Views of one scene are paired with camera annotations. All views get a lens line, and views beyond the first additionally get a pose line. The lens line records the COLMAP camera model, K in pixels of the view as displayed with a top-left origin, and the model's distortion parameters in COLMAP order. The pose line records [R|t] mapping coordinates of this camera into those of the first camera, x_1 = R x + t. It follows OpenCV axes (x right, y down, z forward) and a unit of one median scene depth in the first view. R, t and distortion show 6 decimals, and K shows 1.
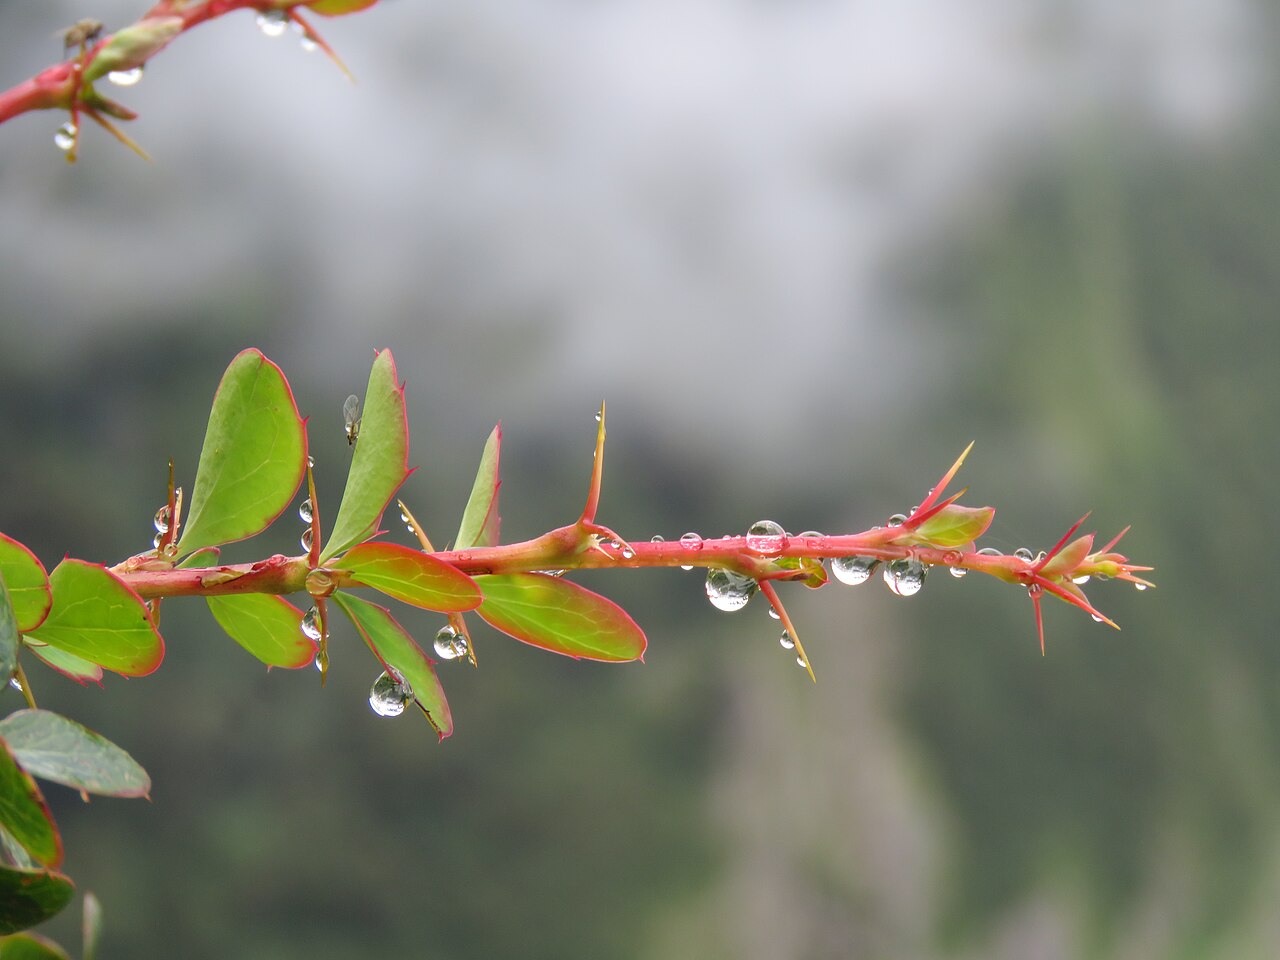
lens RADIAL K [[5414.5, 0, 639.6], [0, 5414.5, 481.3], [0, 0, 1]] dist [-0.448654, 0.000000]
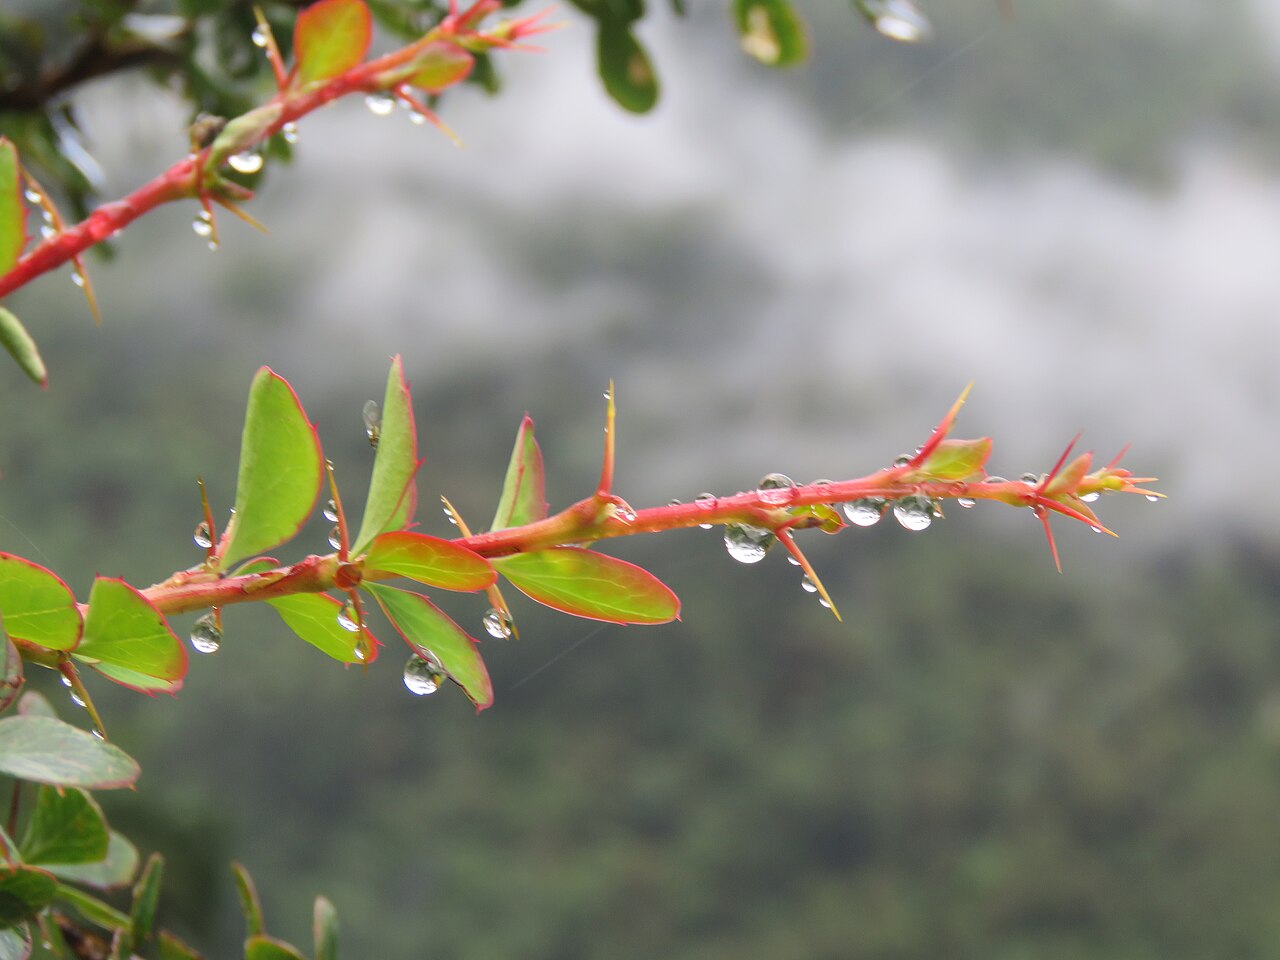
lens RADIAL K [[3988.1, 0, 640.2], [0, 3988.1, 479.4], [0, 0, 1]] dist [-0.307257, 0.000000]
pose [[0.981883, -0.116566, -0.149394, 0.114097], [0.111658, 0.992906, -0.040856, 0.037351], [0.153097, 0.023435, 0.987933, 0.226795]]
